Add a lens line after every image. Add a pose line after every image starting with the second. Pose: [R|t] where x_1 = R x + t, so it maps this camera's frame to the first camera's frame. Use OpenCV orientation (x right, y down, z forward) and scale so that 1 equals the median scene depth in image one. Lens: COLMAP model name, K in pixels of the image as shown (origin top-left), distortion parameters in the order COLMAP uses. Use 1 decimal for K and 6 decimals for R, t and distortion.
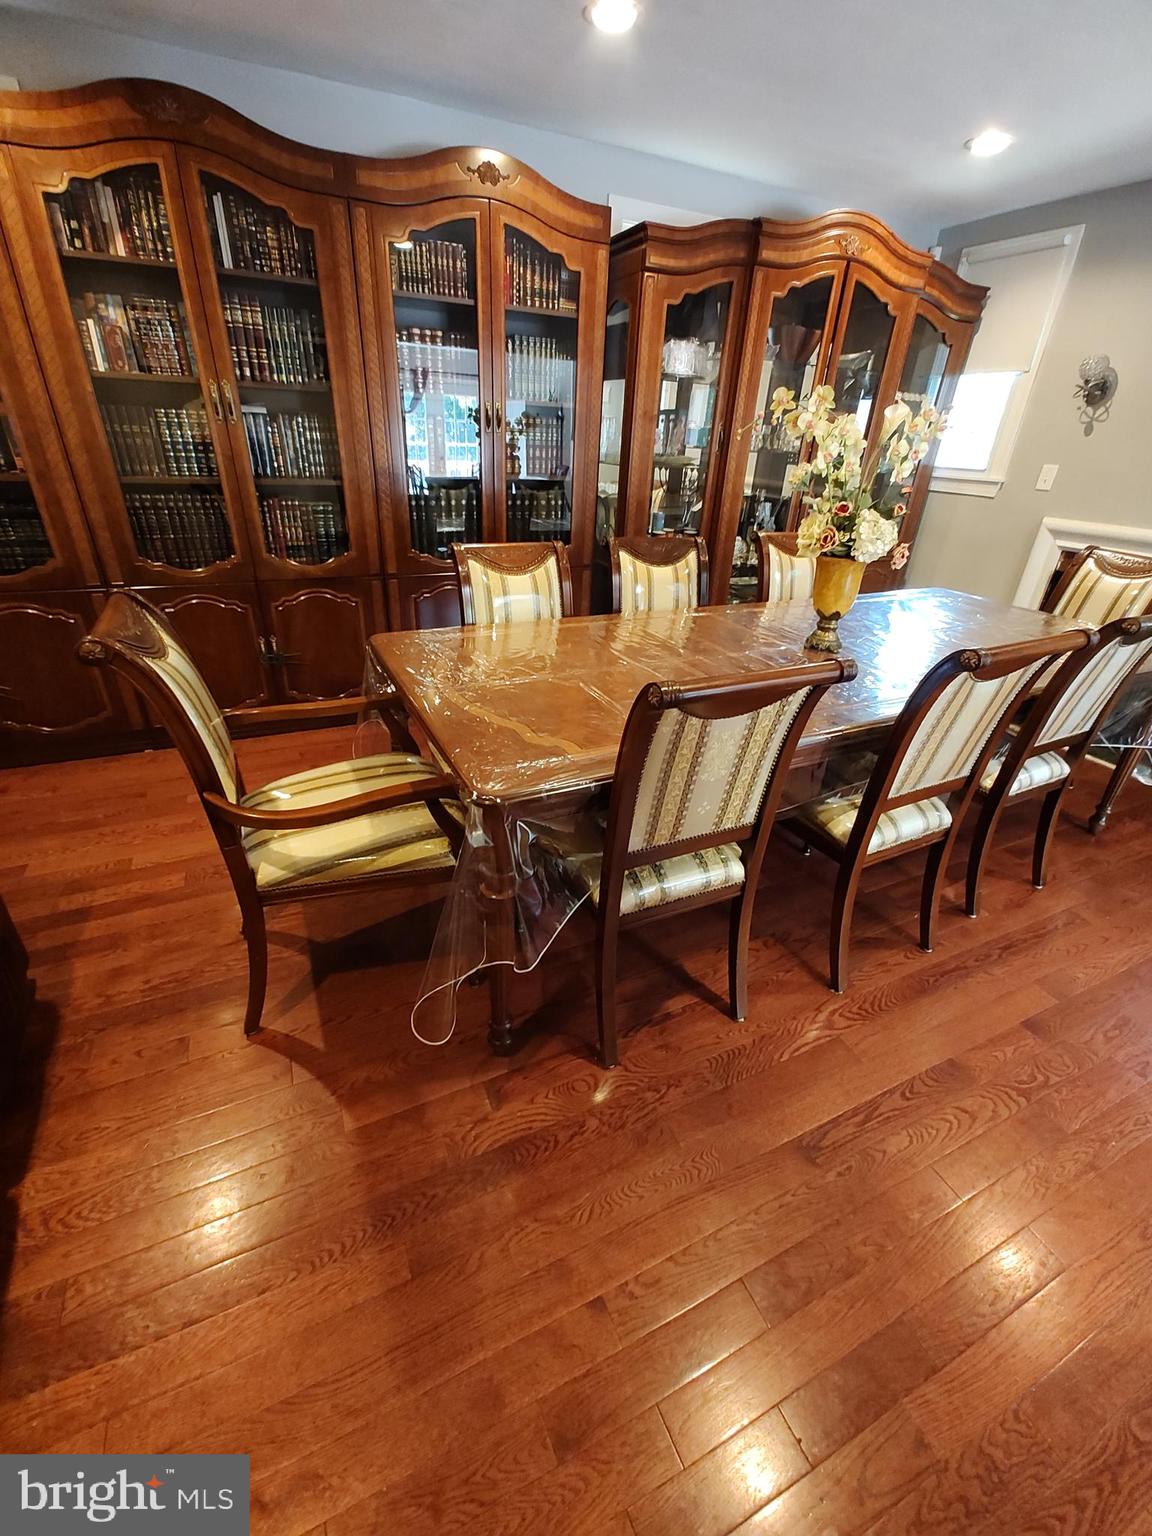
lens RADIAL K [[621.2, 0, 576.0], [0, 621.2, 768.0], [0, 0, 1]] dist [0.029130, -0.016857]
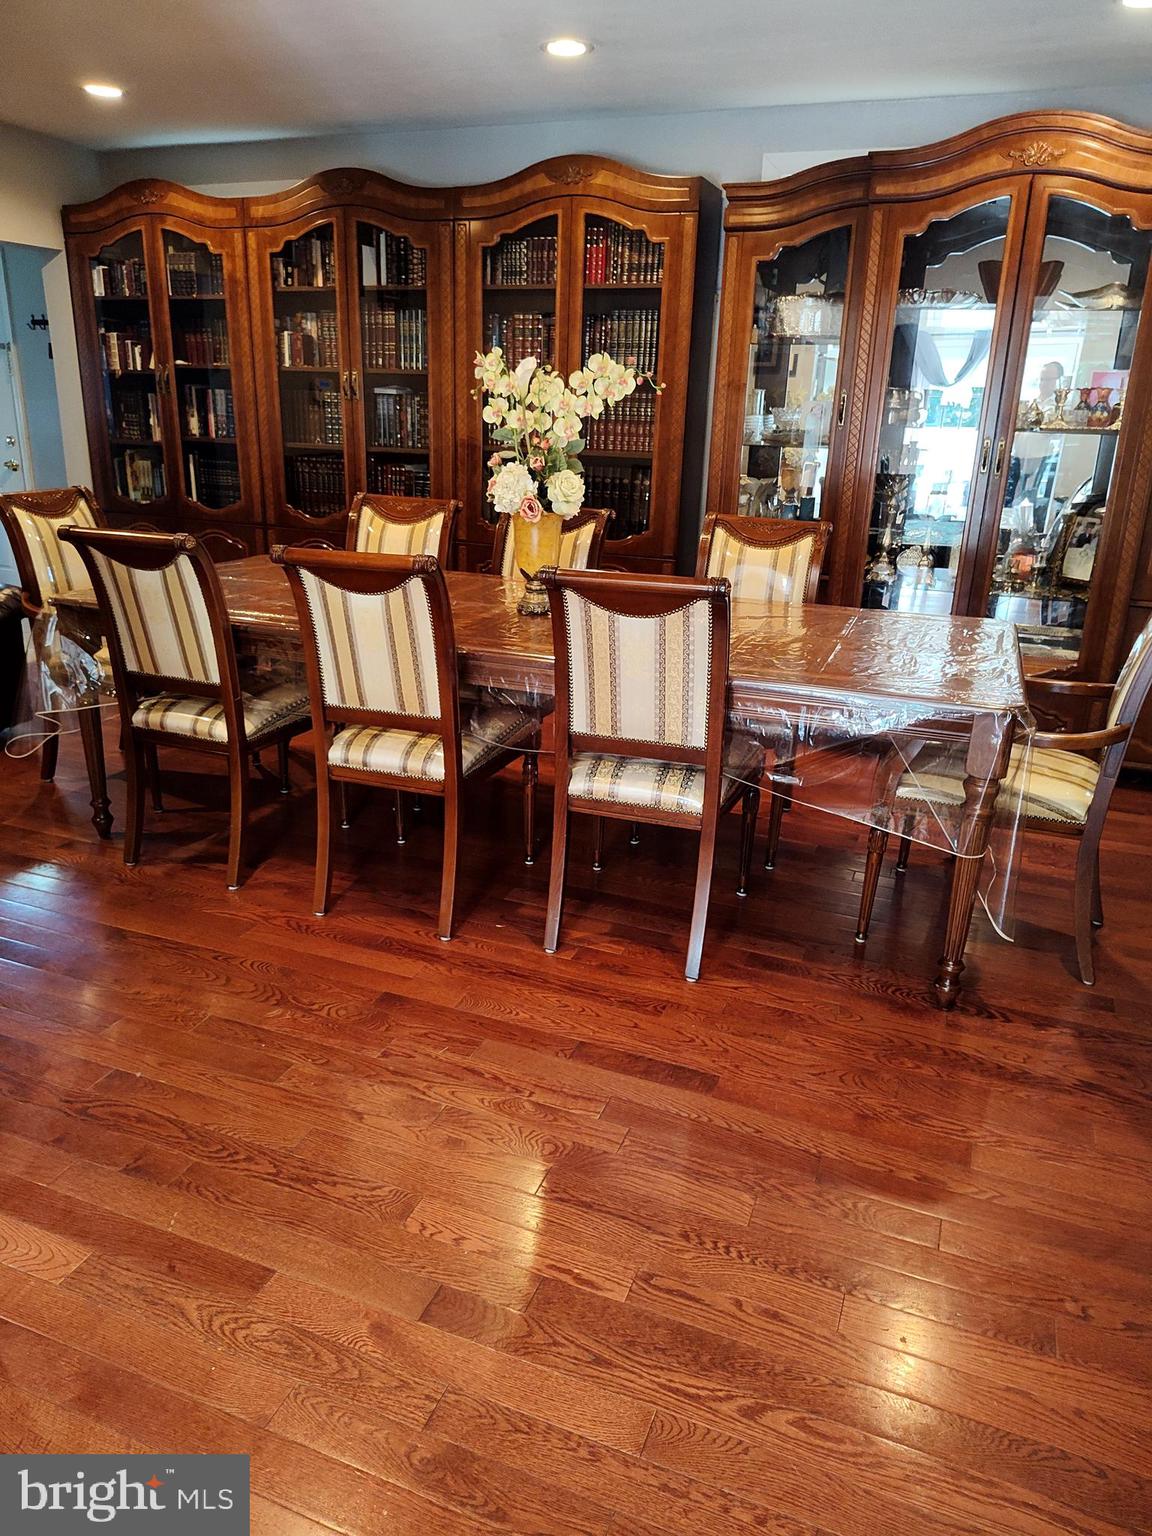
lens RADIAL K [[1047.4, 0, 567.7], [0, 1047.4, 762.8], [0, 0, 1]] dist [0.043228, -0.062970]
pose [[0.692803, 0.211808, -0.689320, 1.275035], [-0.341447, 0.938299, -0.054860, 0.067532], [0.635168, 0.273373, 0.722377, -0.000650]]
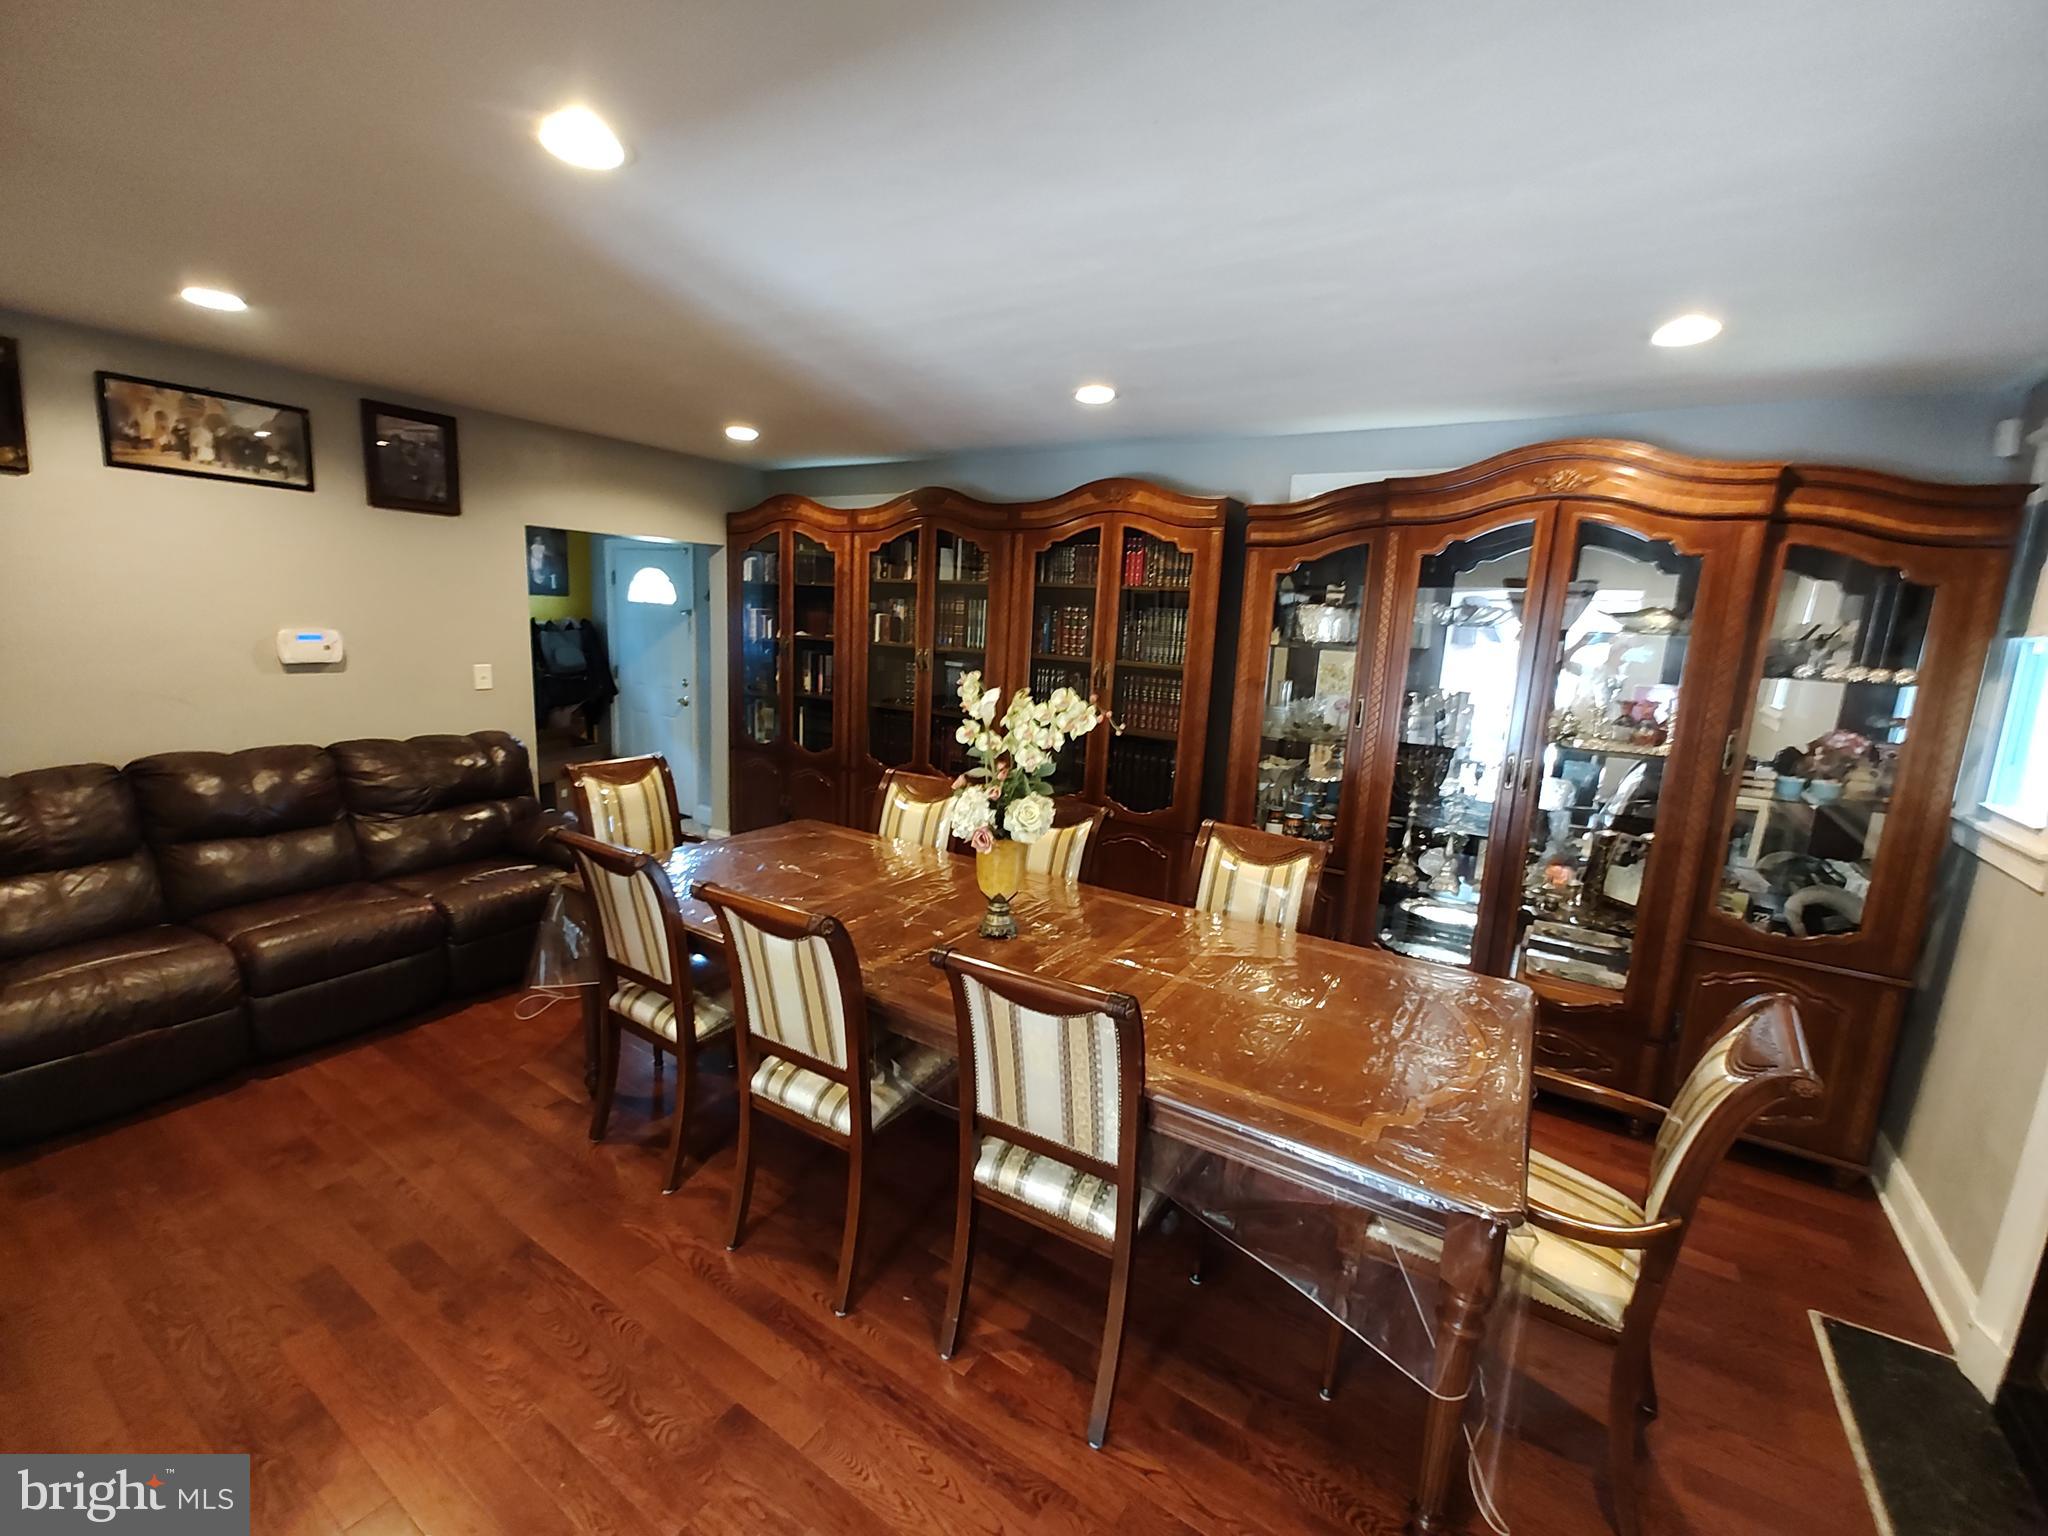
lens RADIAL K [[846.1, 0, 1024.0], [0, 846.1, 768.0], [0, 0, 1]] dist [-0.018150, 0.019980]
pose [[0.538190, 0.134207, -0.832070, 1.150955], [-0.424399, 0.896099, -0.129970, -0.217665], [0.728174, 0.423078, 0.539229, 0.250226]]
